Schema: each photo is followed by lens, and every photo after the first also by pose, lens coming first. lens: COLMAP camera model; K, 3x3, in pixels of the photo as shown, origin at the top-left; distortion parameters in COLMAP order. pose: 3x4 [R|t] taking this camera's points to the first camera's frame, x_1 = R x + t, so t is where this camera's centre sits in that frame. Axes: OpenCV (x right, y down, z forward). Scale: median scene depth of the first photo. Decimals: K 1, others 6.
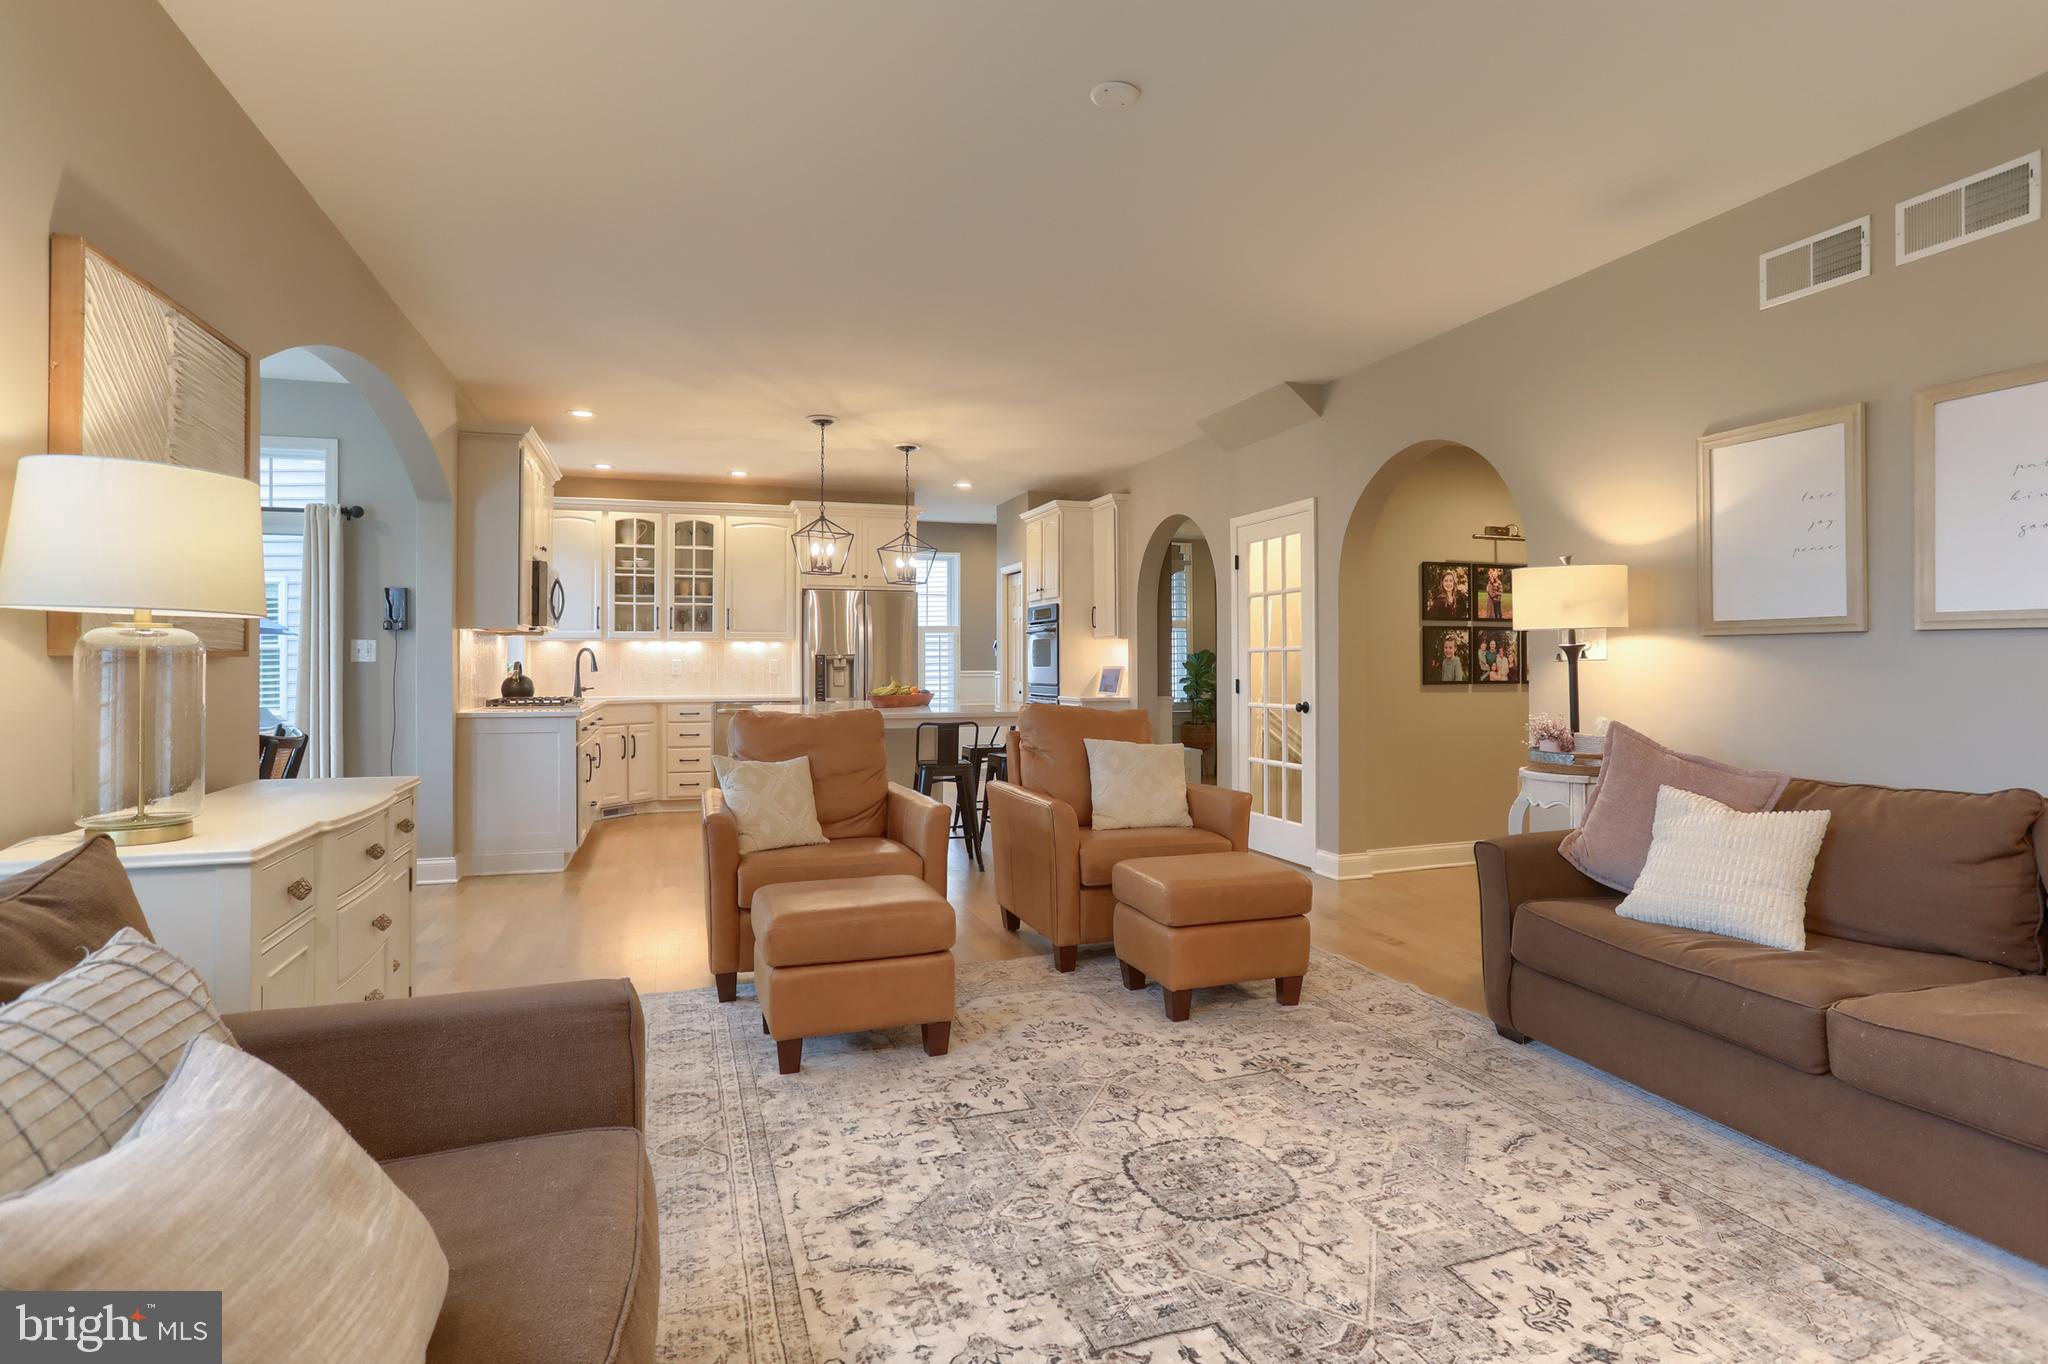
lens RADIAL K [[1041.7, 0, 1035.0], [0, 1041.7, 669.6], [0, 0, 1]] dist [-0.063698, 0.041487]
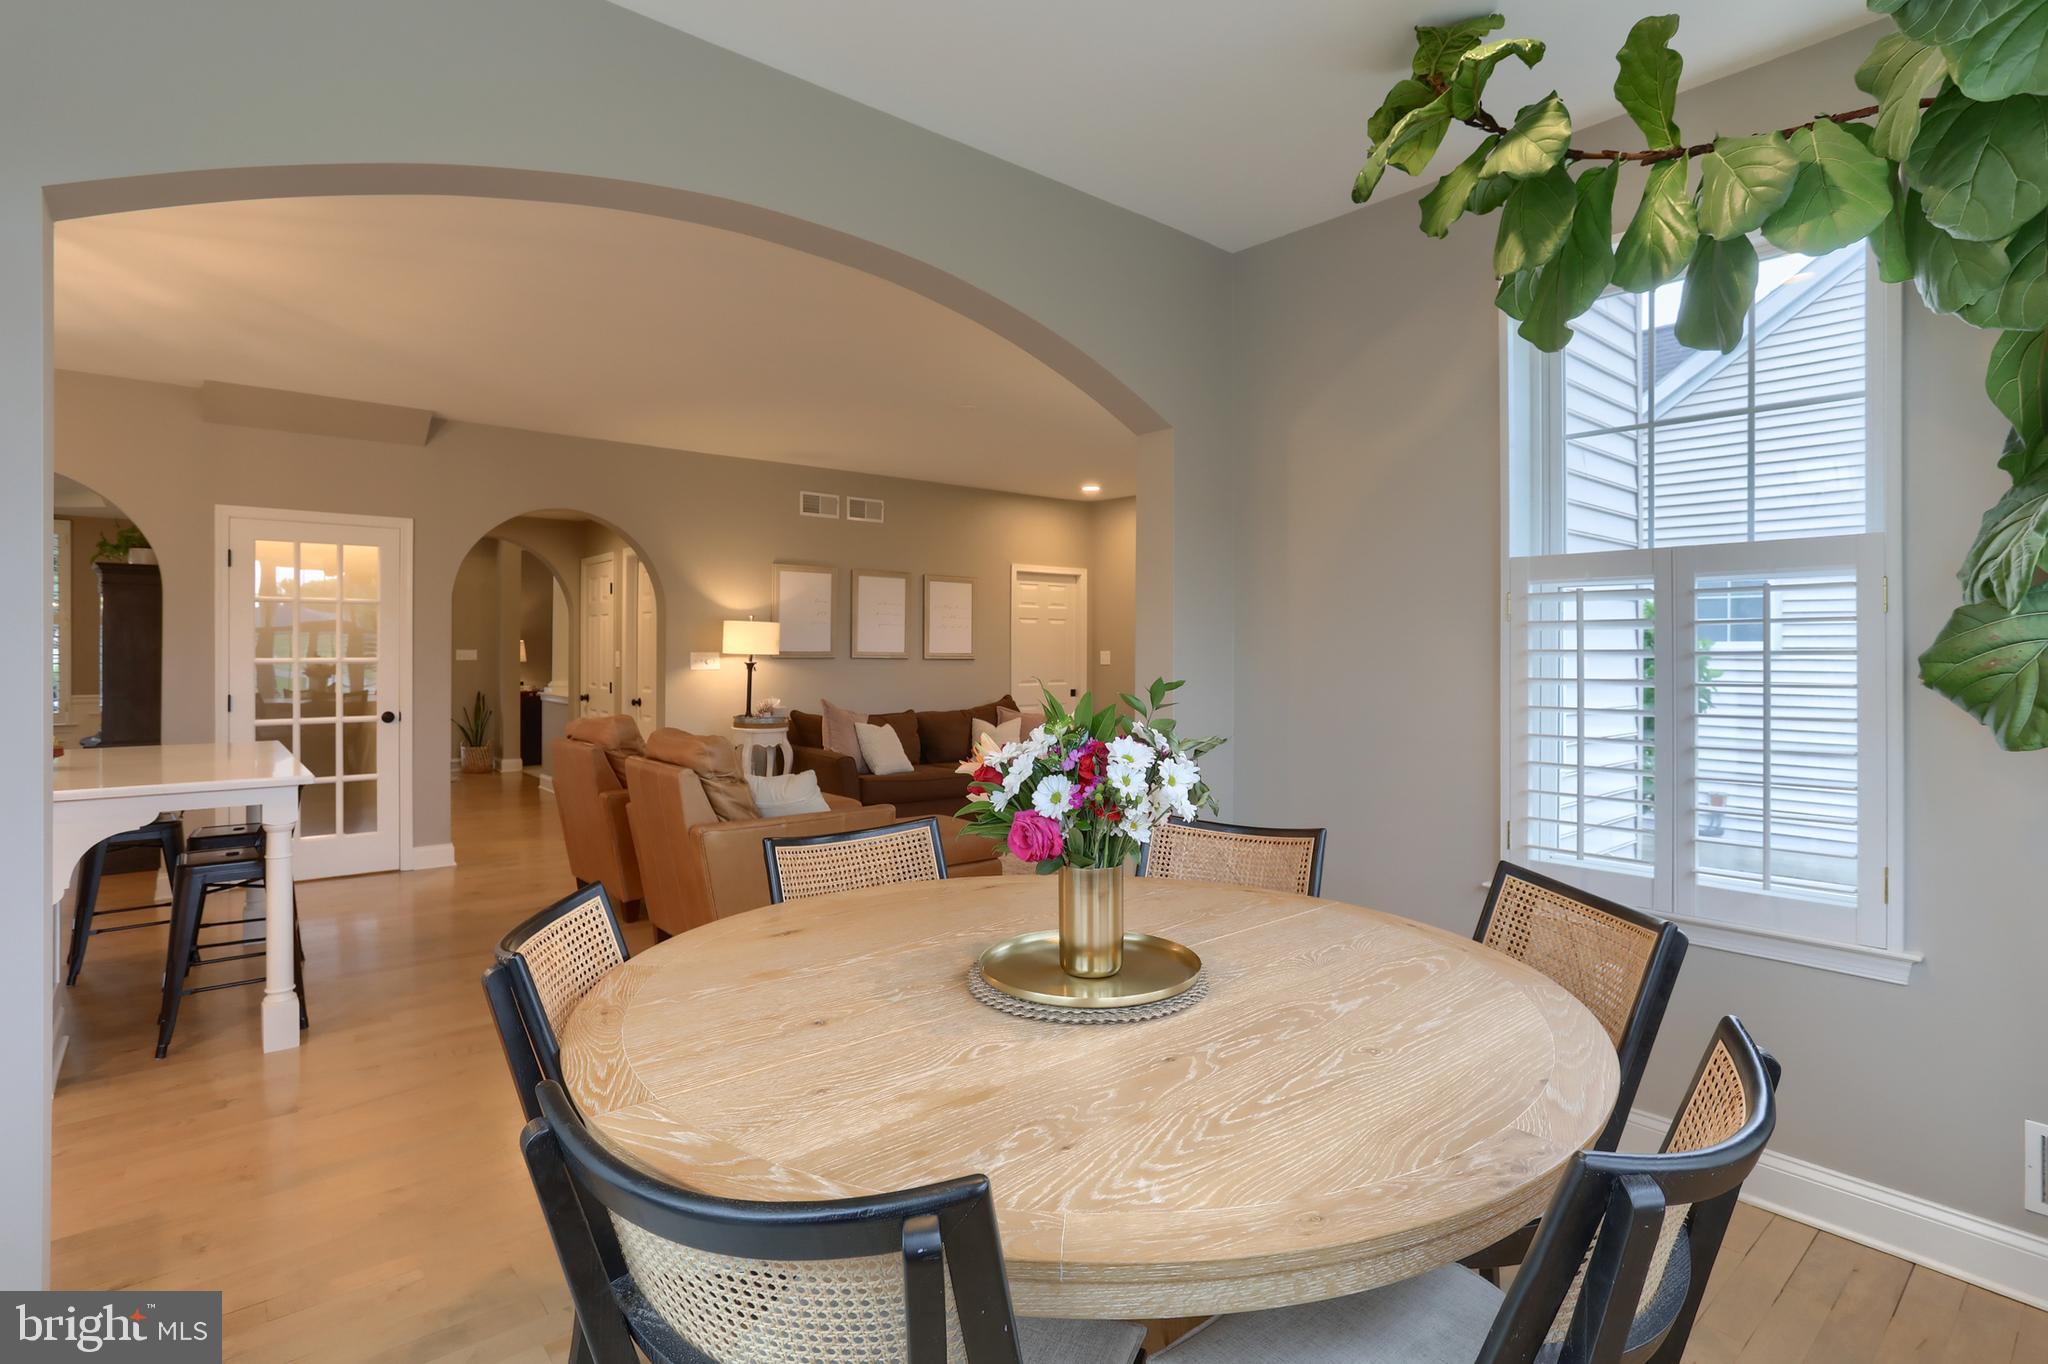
lens RADIAL K [[1012.7, 0, 1025.3], [0, 1012.7, 656.2], [0, 0, 1]] dist [-0.037726, 0.000256]
pose [[-0.361239, -0.003263, 0.932467, -1.518125], [0.004490, 0.999976, 0.005239, -0.045100], [-0.932462, 0.006079, -0.361216, 1.289358]]
